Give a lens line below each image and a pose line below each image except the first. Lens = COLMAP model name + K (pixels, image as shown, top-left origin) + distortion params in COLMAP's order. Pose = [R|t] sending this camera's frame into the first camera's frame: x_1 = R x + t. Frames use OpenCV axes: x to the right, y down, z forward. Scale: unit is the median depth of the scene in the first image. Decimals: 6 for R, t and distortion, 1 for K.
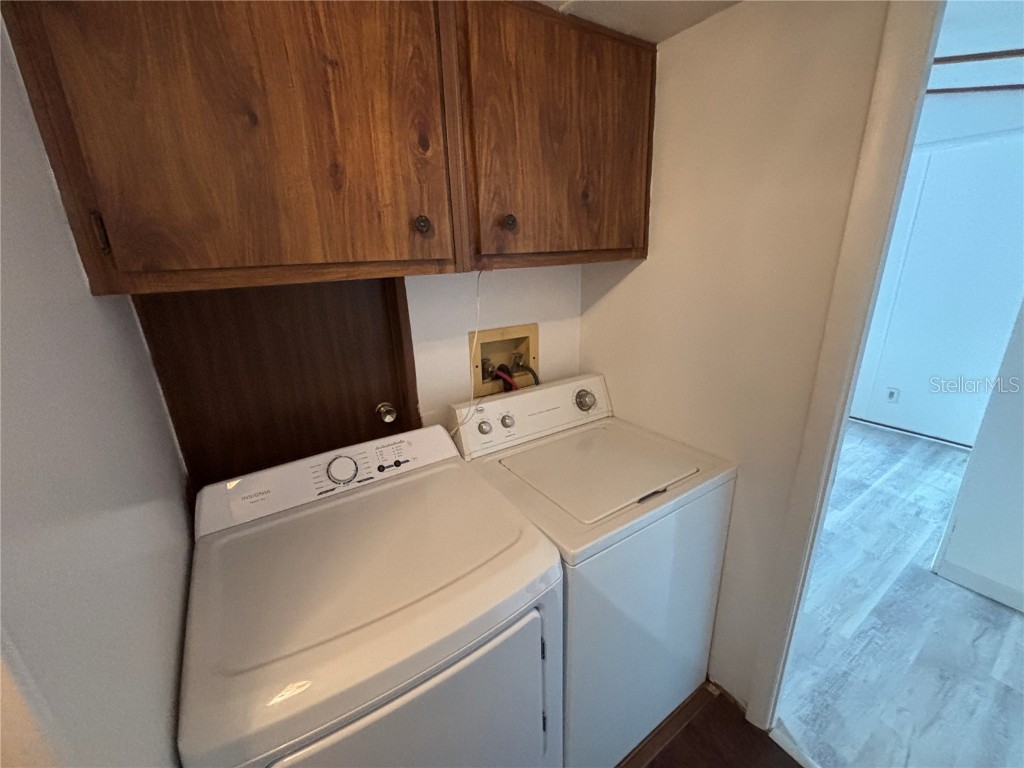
lens RADIAL K [[413.8, 0, 515.0], [0, 413.8, 381.9], [0, 0, 1]] dist [0.002009, -0.000413]
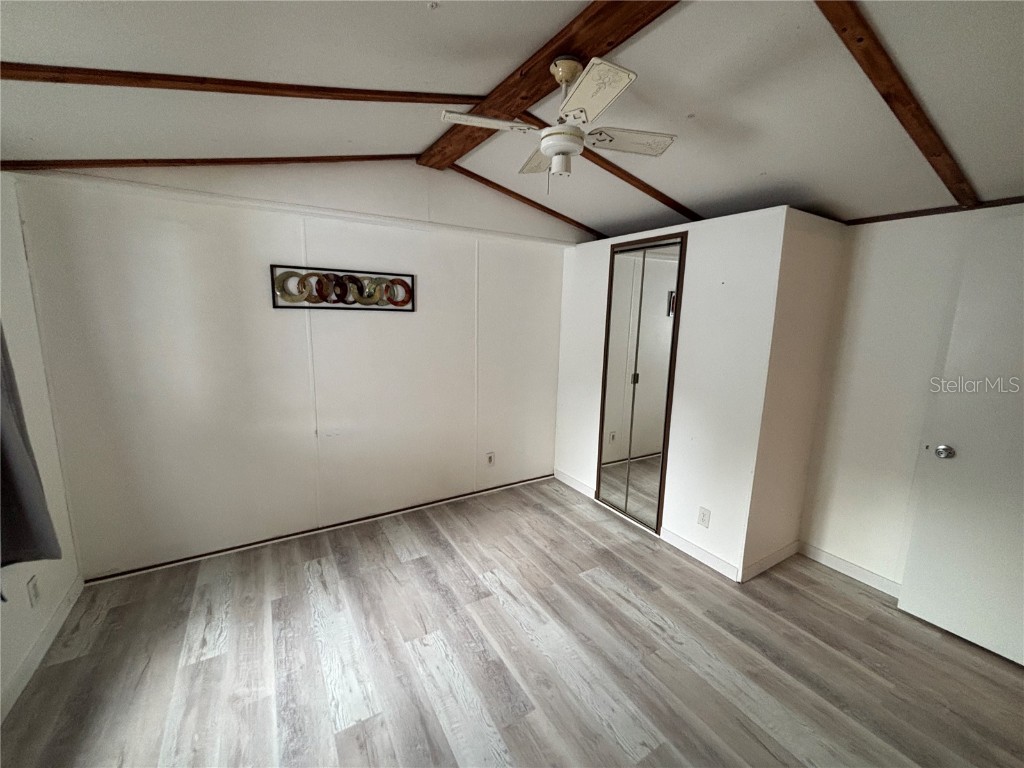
lens RADIAL K [[413.8, 0, 515.0], [0, 413.8, 381.9], [0, 0, 1]] dist [0.002009, -0.000413]
pose [[0.036704, -0.134380, 0.990250, -0.122488], [0.267450, 0.956091, 0.119831, -0.311828], [-0.962872, 0.260444, 0.071033, 0.949729]]
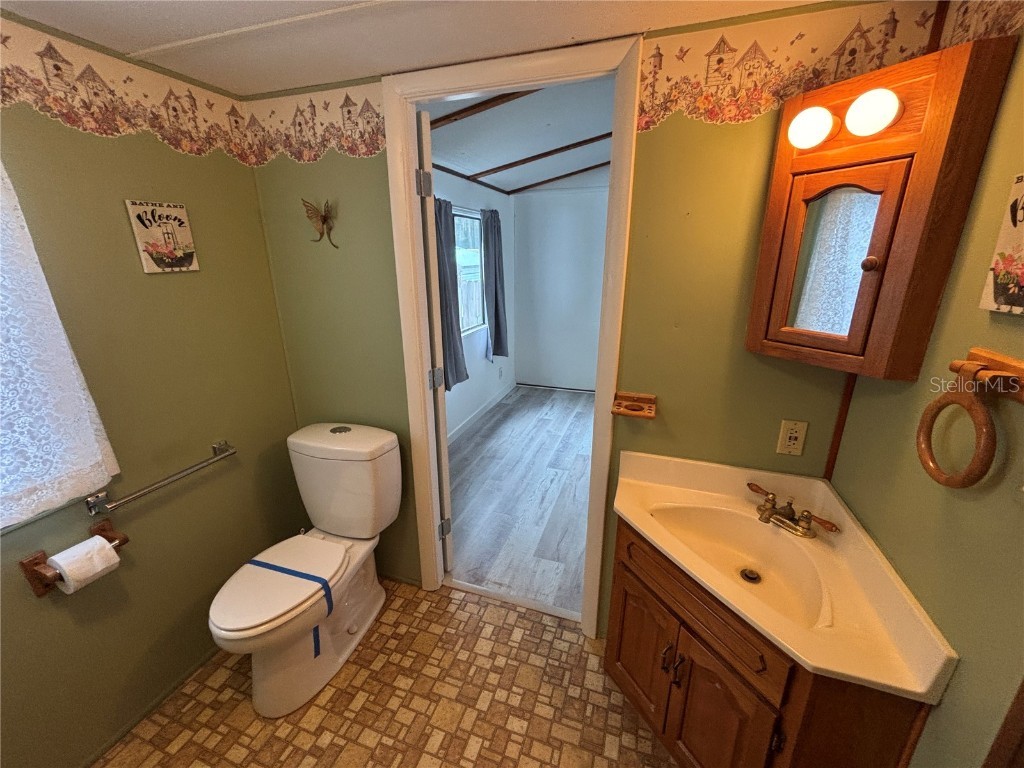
lens RADIAL K [[413.8, 0, 515.0], [0, 413.8, 381.9], [0, 0, 1]] dist [0.002009, -0.000413]
pose [[0.795176, -0.148720, 0.587858, -0.446717], [0.157332, 0.986858, 0.036844, -0.144801], [-0.585612, 0.063191, 0.808125, 0.491687]]
